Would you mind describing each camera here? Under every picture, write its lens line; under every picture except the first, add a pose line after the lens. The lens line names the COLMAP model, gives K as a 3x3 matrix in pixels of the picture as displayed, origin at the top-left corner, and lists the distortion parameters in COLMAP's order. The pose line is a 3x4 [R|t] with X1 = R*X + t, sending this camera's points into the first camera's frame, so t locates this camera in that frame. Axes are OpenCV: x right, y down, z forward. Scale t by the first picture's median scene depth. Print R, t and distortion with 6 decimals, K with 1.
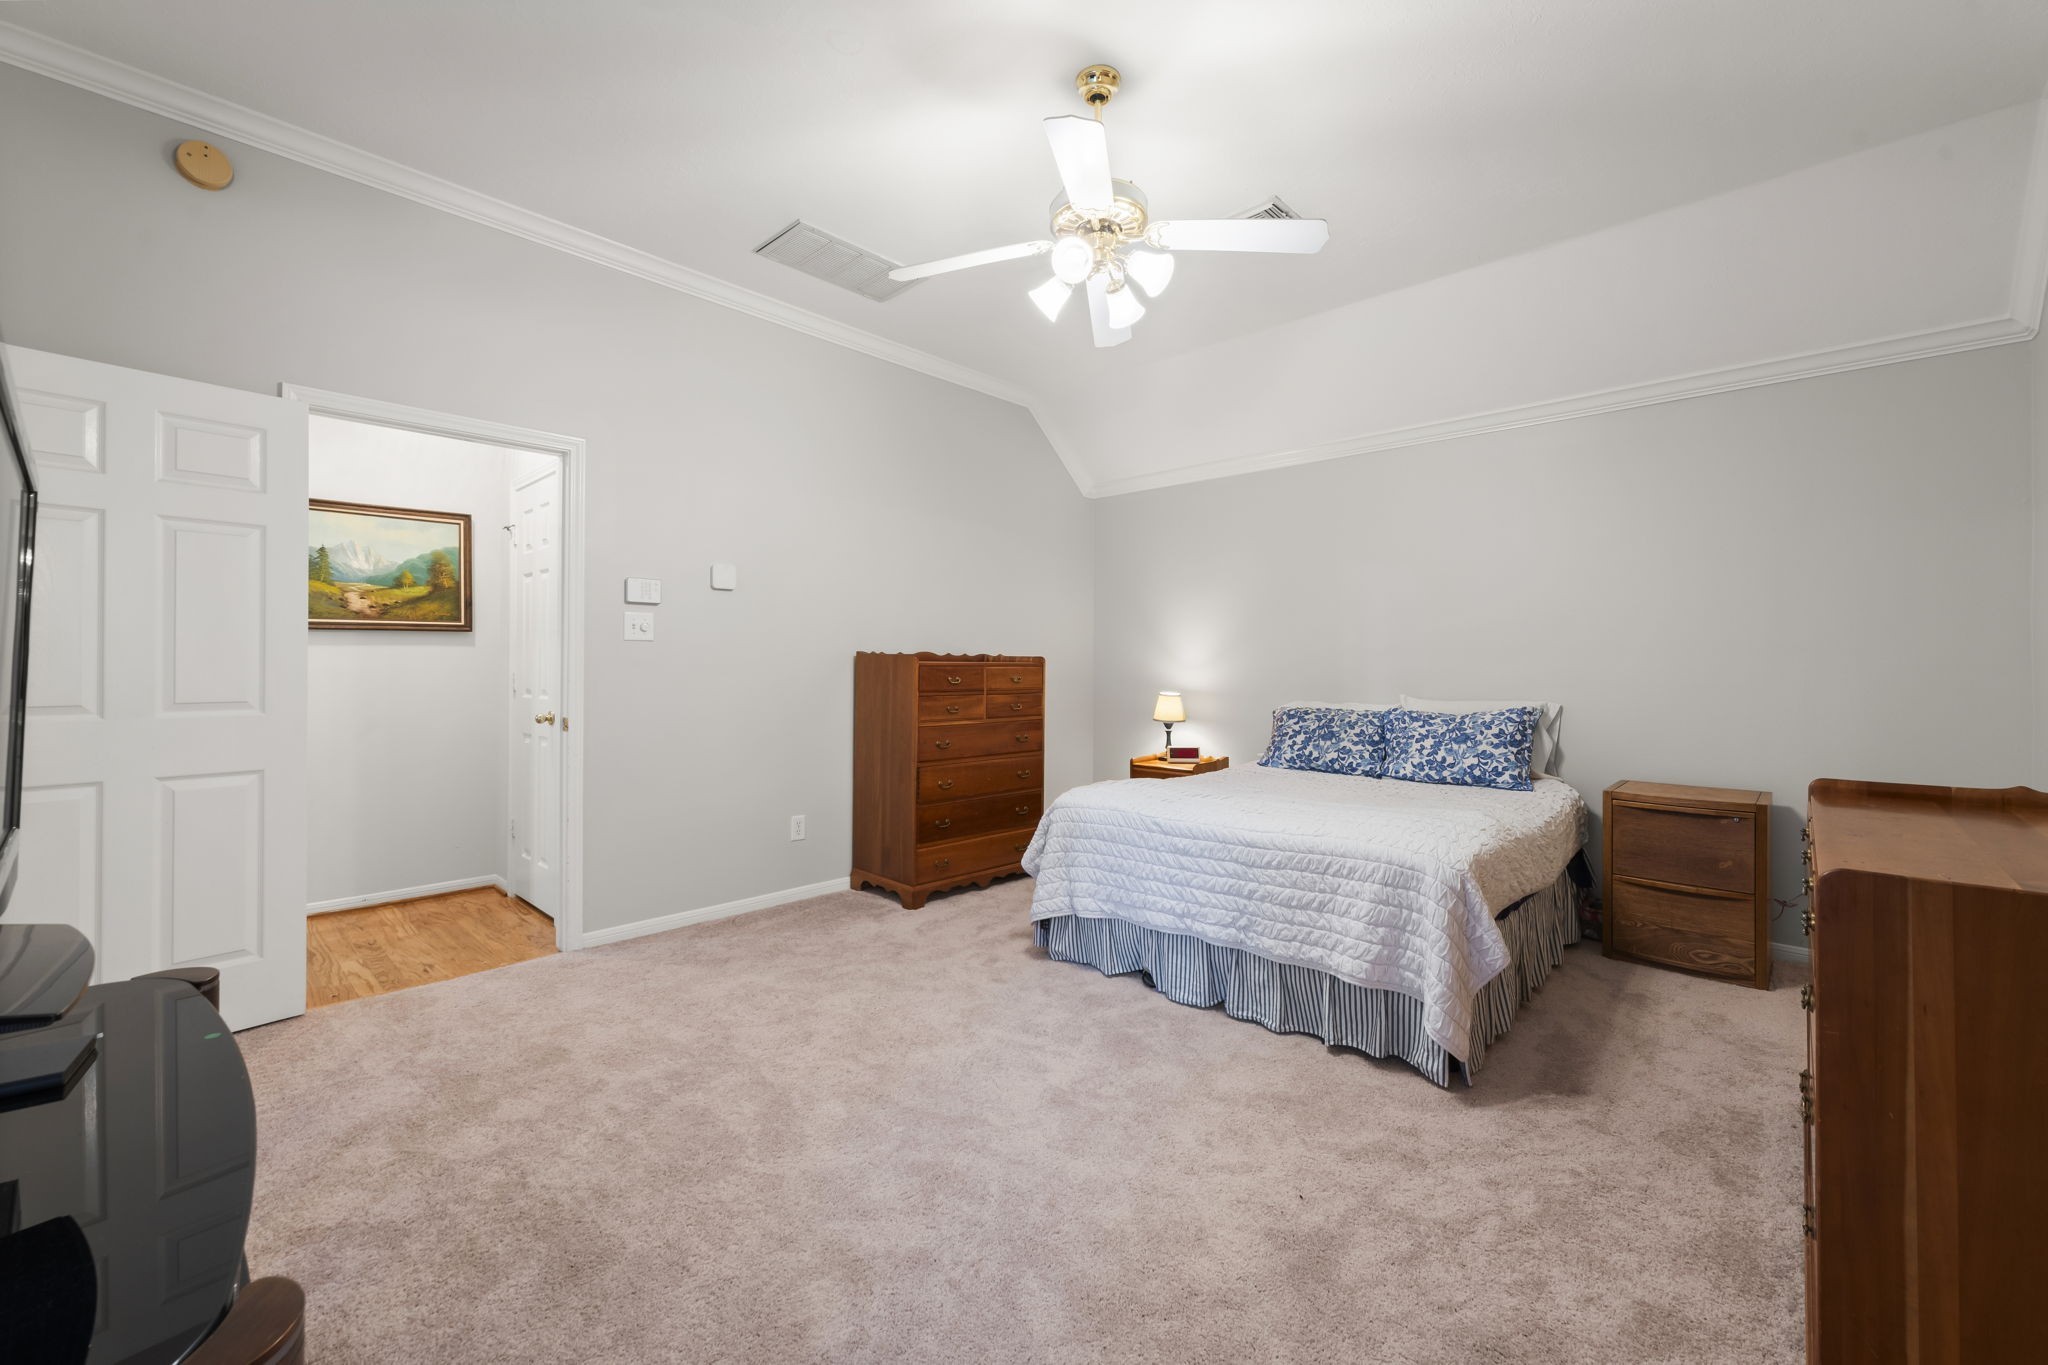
lens RADIAL K [[839.1, 0, 1023.6], [0, 839.1, 676.7], [0, 0, 1]] dist [-0.005573, 0.000714]
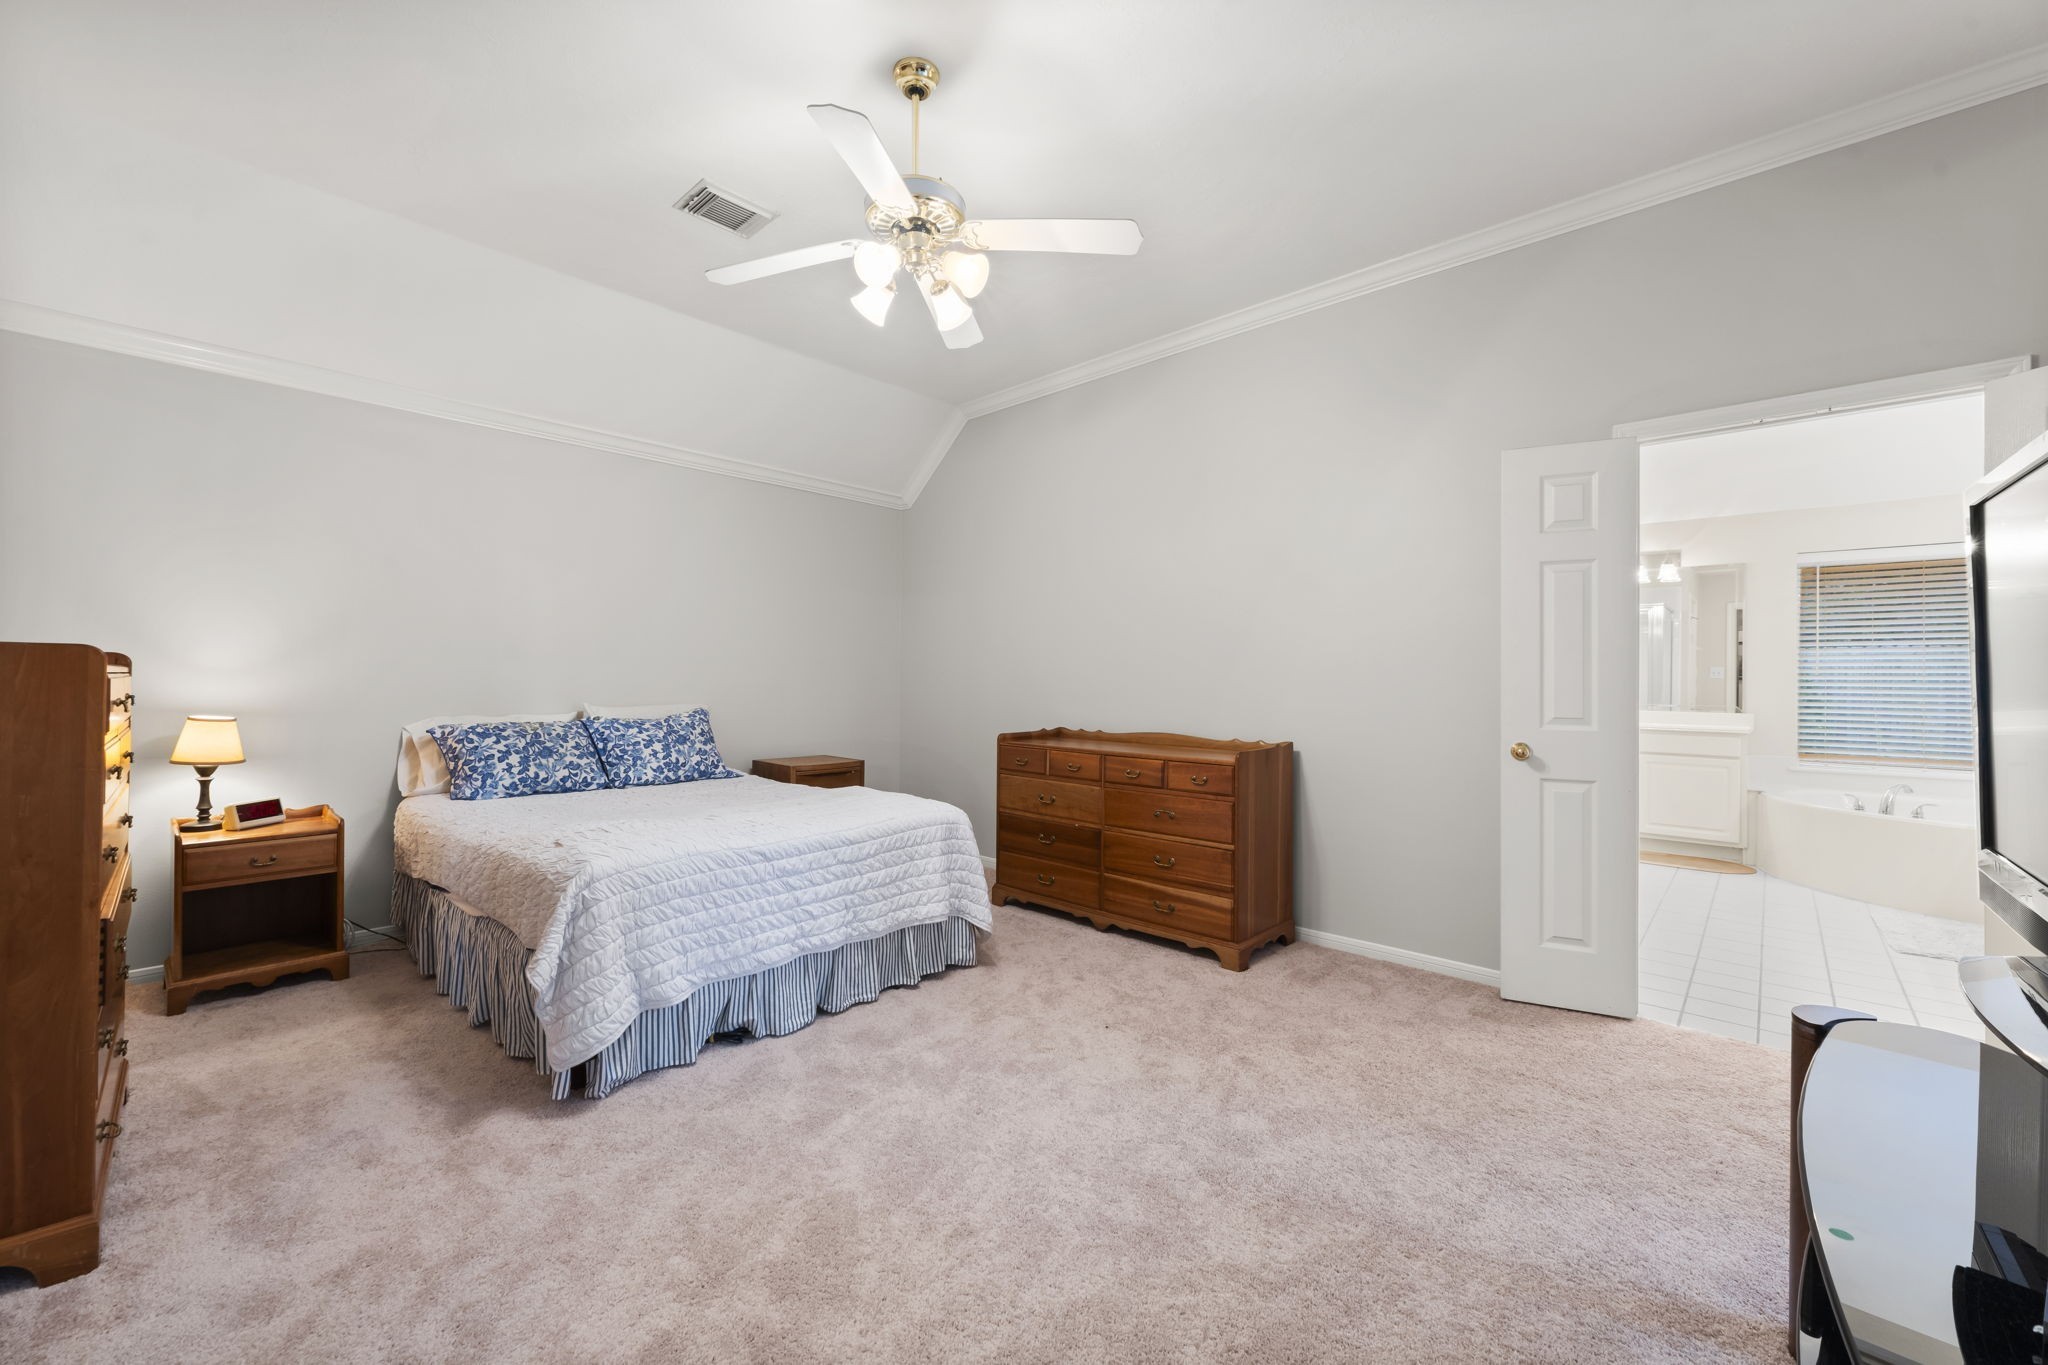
lens RADIAL K [[810.3, 0, 1018.7], [0, 810.3, 671.1], [0, 0, 1]] dist [-0.002220, -0.000147]
pose [[-0.012405, 0.002104, 0.999921, -0.653016], [0.004609, 0.999987, -0.002047, -0.014947], [-0.999912, 0.004584, -0.012414, 0.669459]]
